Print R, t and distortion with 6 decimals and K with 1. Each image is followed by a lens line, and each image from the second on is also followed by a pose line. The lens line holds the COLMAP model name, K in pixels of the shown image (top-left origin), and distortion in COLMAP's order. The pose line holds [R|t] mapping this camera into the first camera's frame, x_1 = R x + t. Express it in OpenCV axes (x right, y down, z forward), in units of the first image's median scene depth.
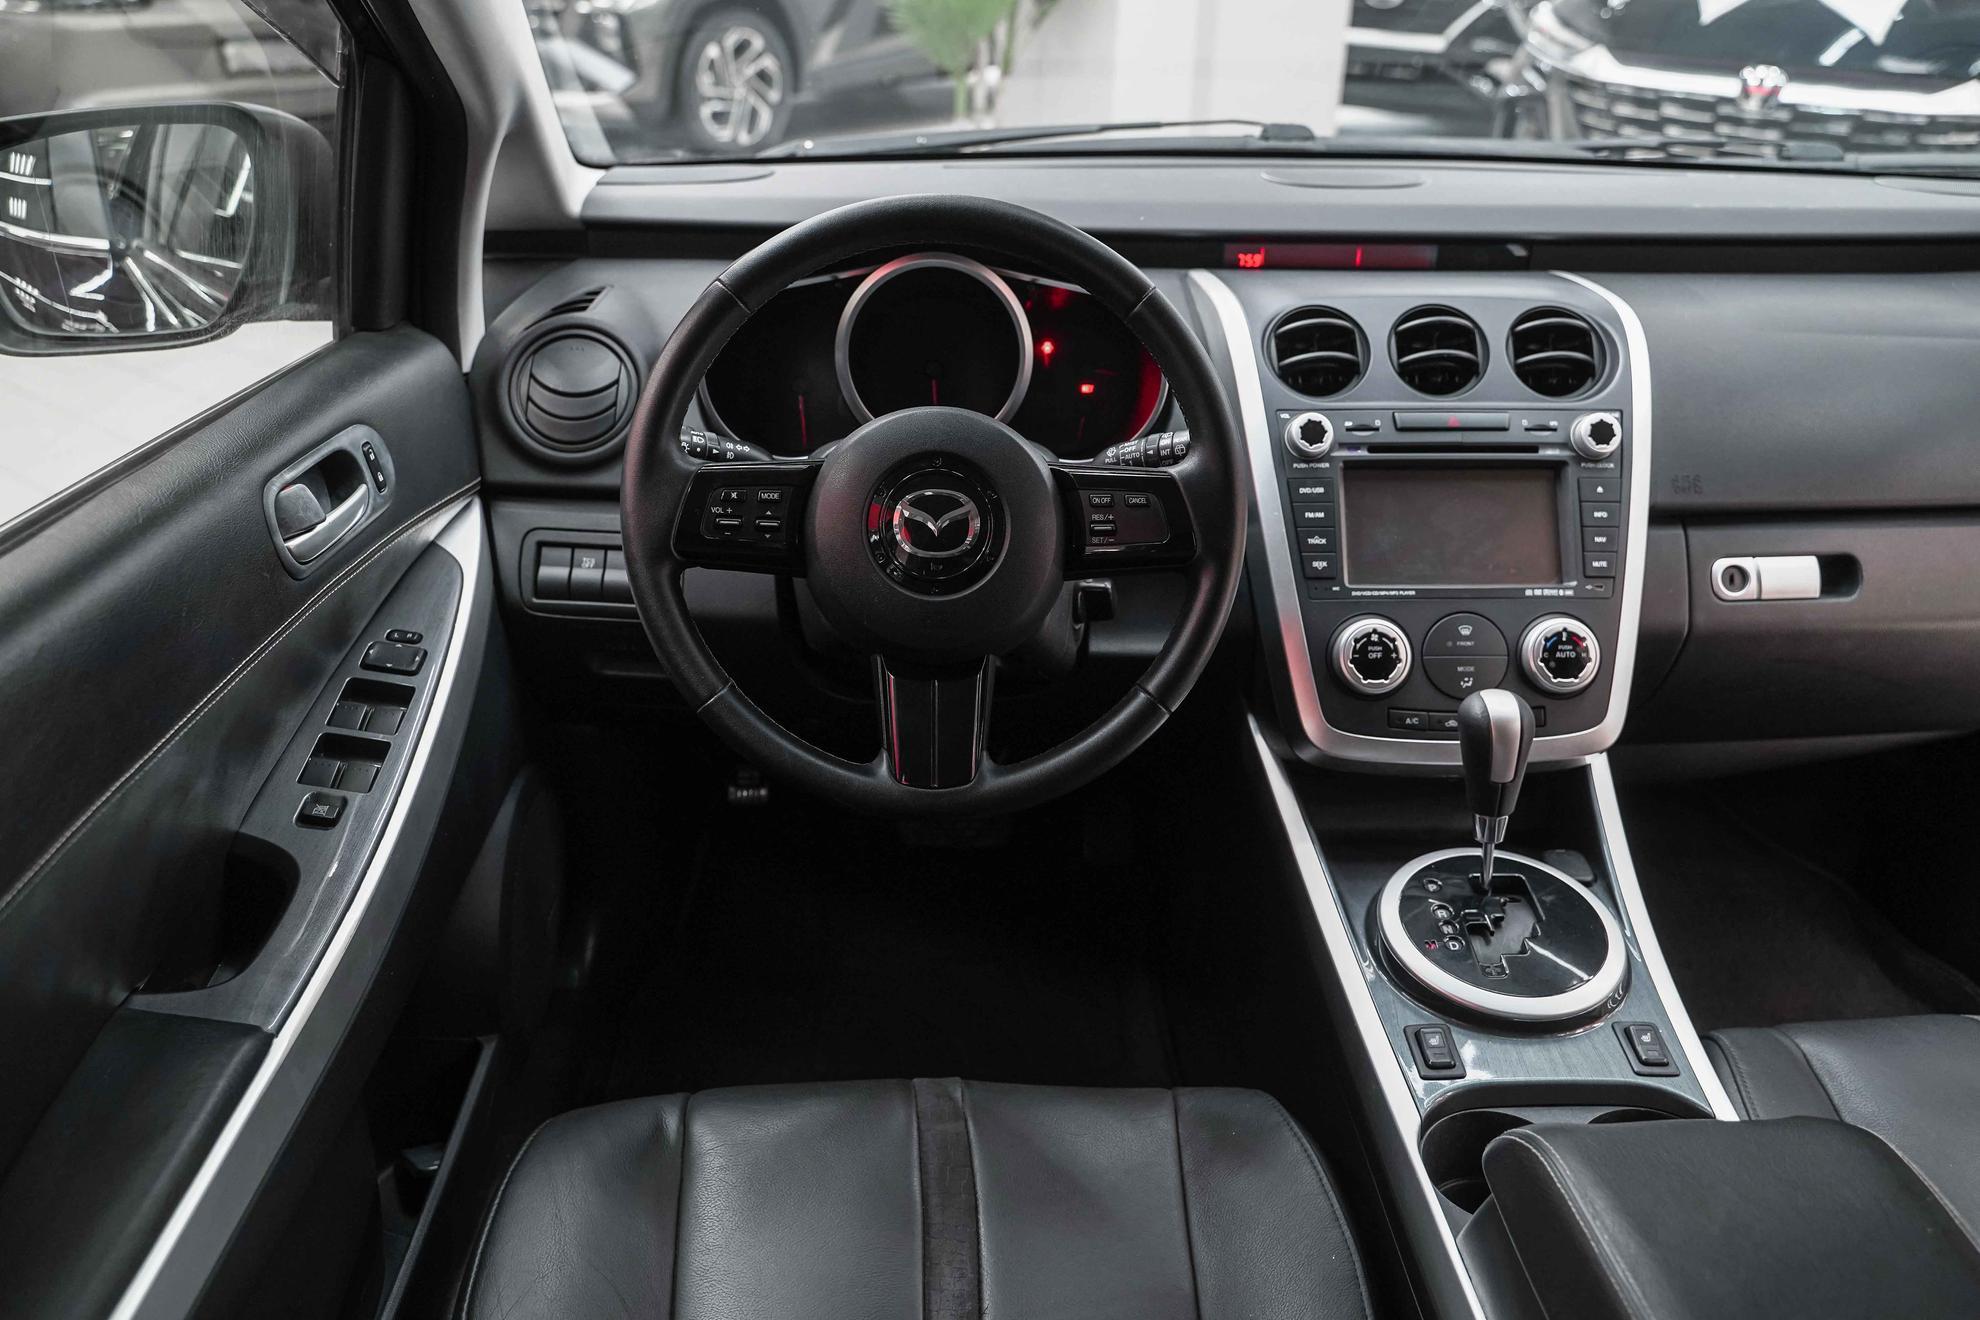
lens RADIAL K [[1648.4, 0, 994.0], [0, 1648.4, 658.6], [0, 0, 1]] dist [-0.006270, 0.000664]
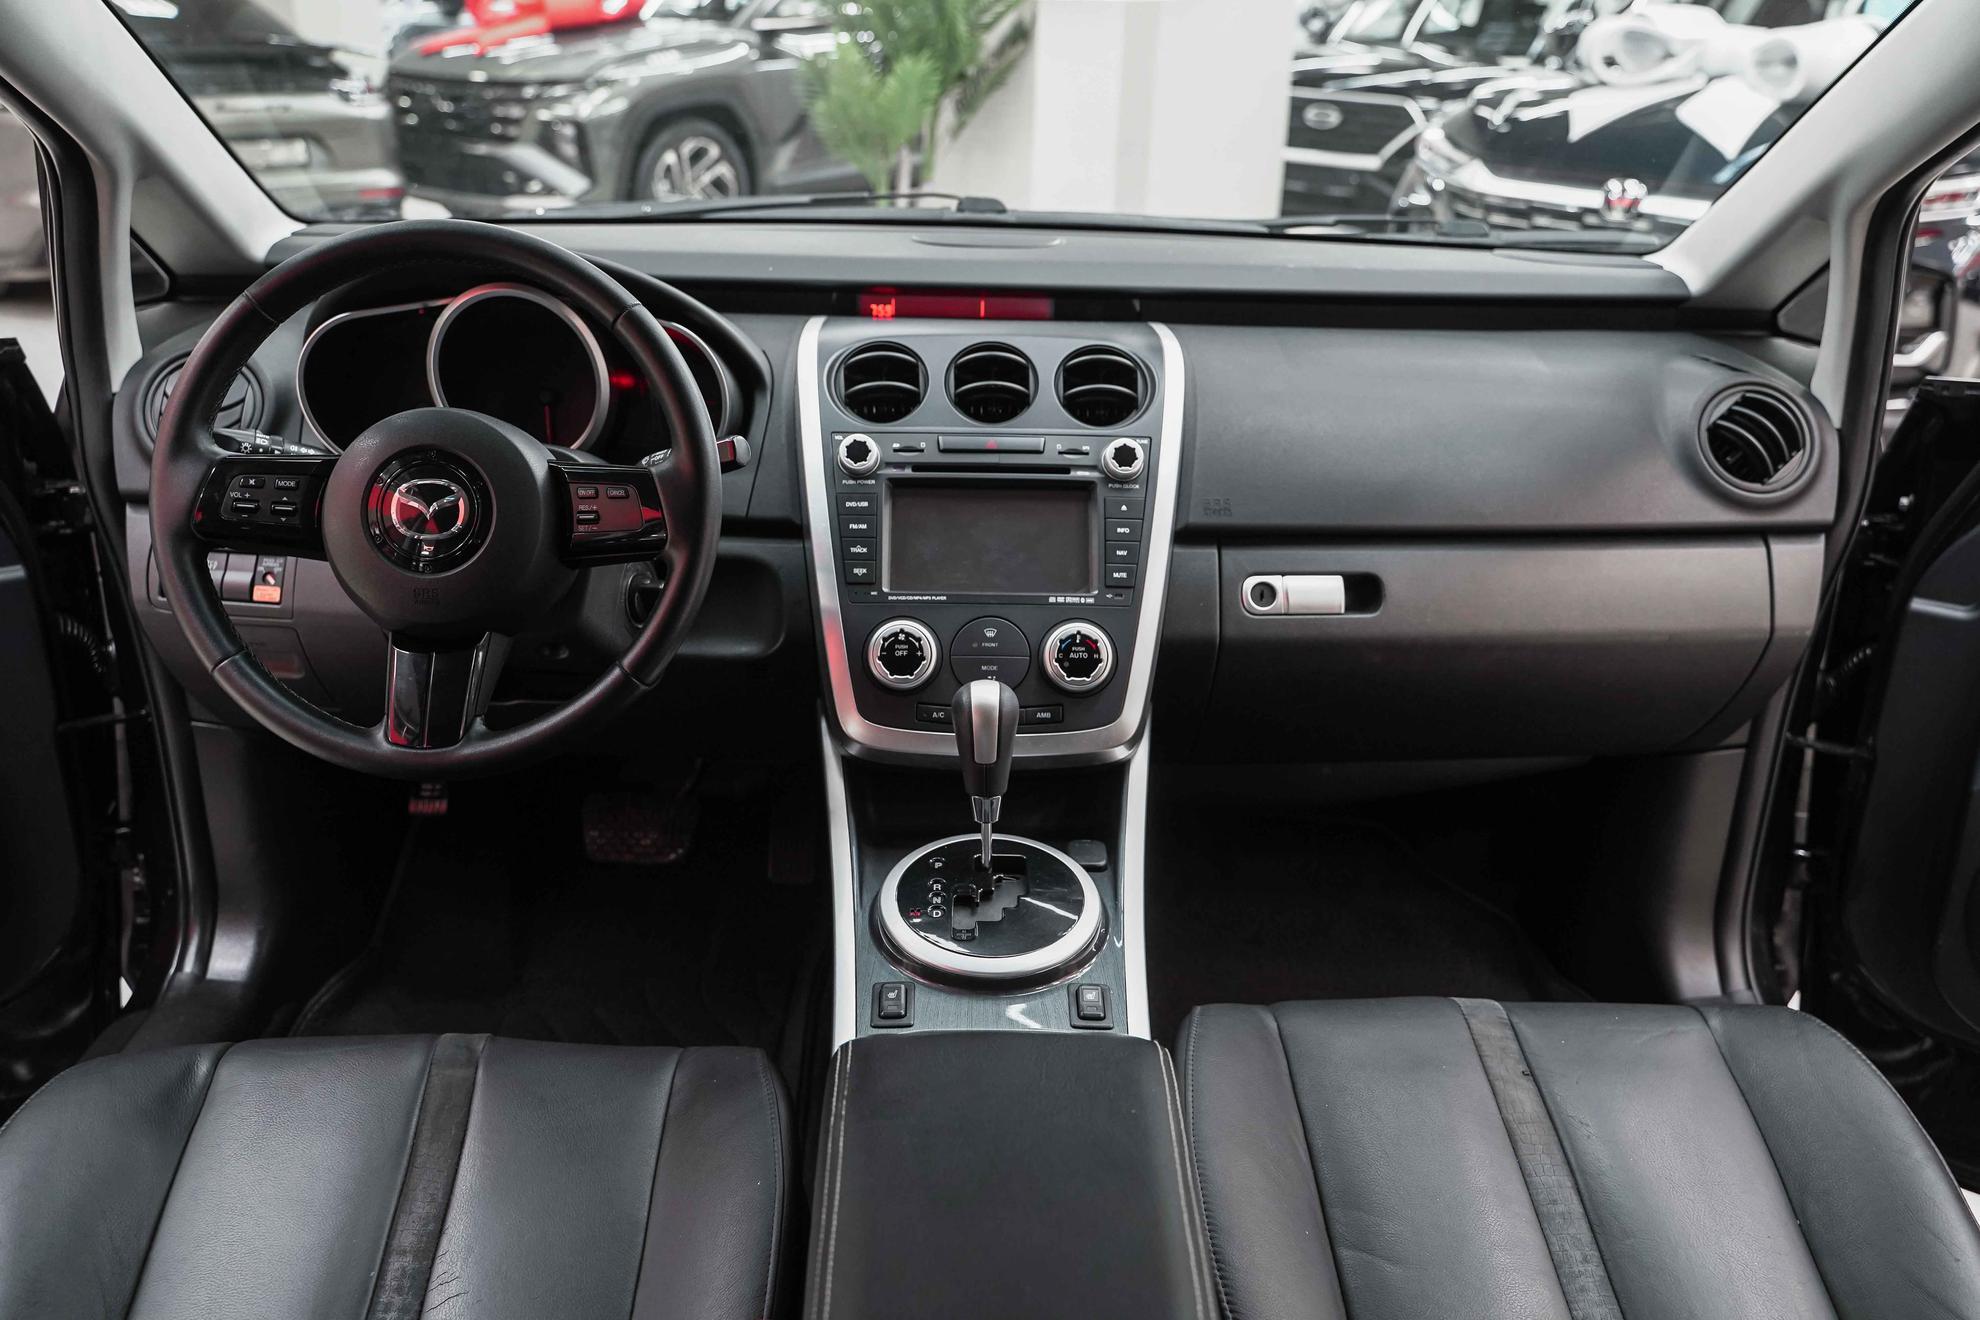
lens RADIAL K [[1648.4, 0, 984.7], [0, 1648.4, 654.8], [0, 0, 1]] dist [-0.006270, 0.000664]
pose [[0.999887, 0.015012, -0.000867, 0.276662], [-0.015036, 0.997597, -0.067633, 0.069280], [-0.000151, 0.067638, 0.997710, -0.082383]]
